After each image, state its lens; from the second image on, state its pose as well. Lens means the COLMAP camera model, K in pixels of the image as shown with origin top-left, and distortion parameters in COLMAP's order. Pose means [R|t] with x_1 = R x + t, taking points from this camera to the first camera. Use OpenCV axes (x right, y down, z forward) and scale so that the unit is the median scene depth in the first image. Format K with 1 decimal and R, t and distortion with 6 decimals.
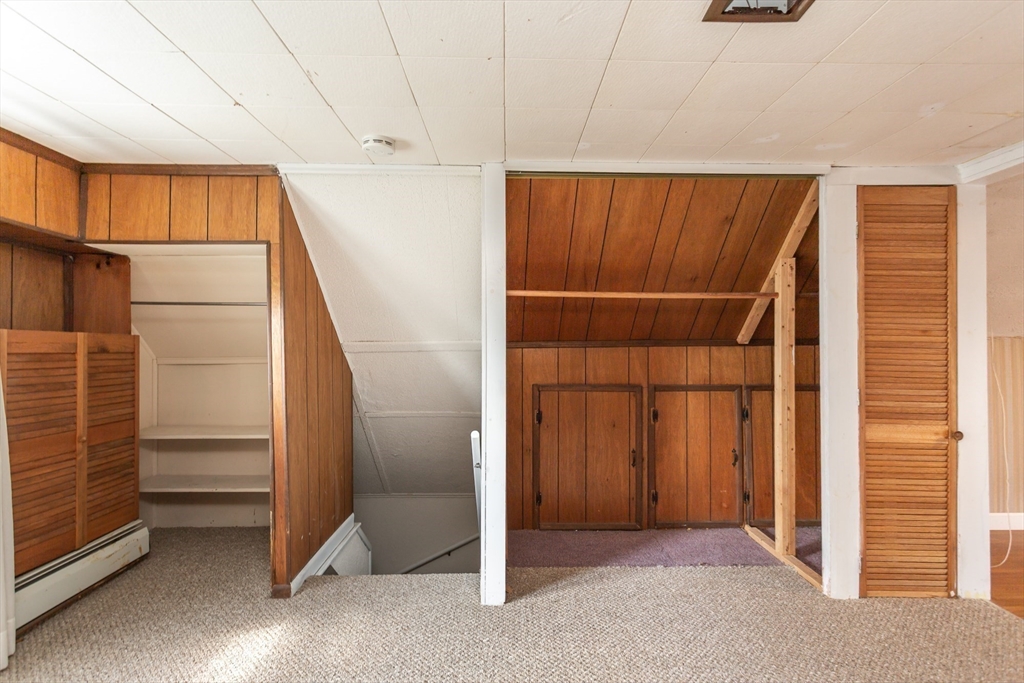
lens RADIAL K [[484.3, 0, 512.2], [0, 484.3, 343.7], [0, 0, 1]] dist [-0.001041, 0.001858]
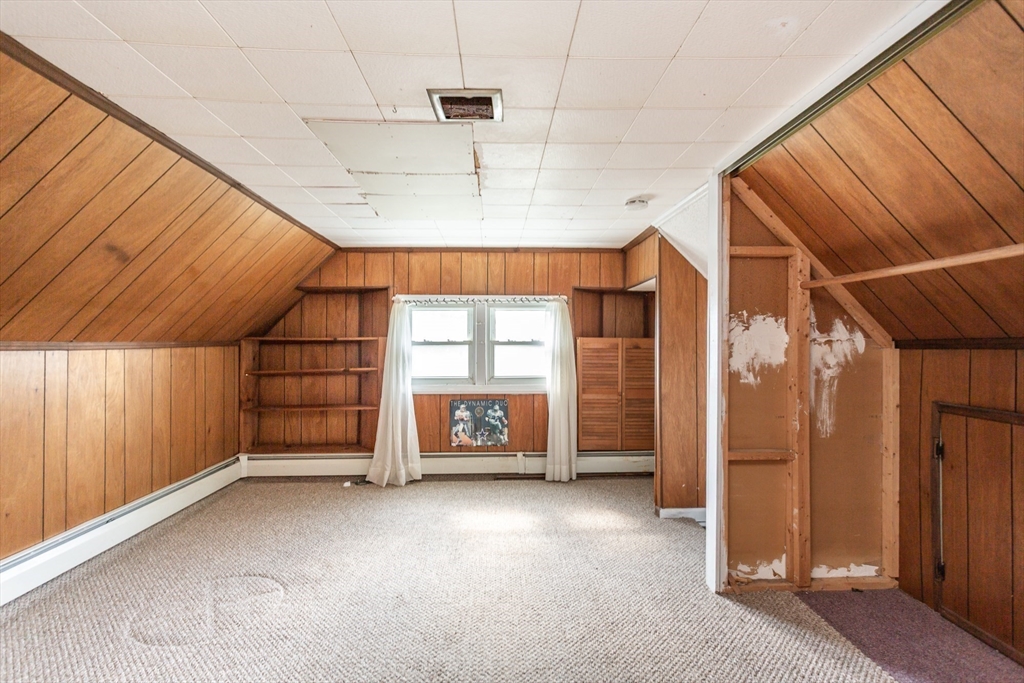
lens RADIAL K [[484.3, 0, 515.1], [0, 484.3, 343.7], [0, 0, 1]] dist [-0.001041, 0.001858]
pose [[0.028410, 0.002456, -0.999593, 0.951933], [0.012770, 0.999914, 0.002820, -0.009890], [0.999515, -0.012845, 0.028376, 0.510401]]
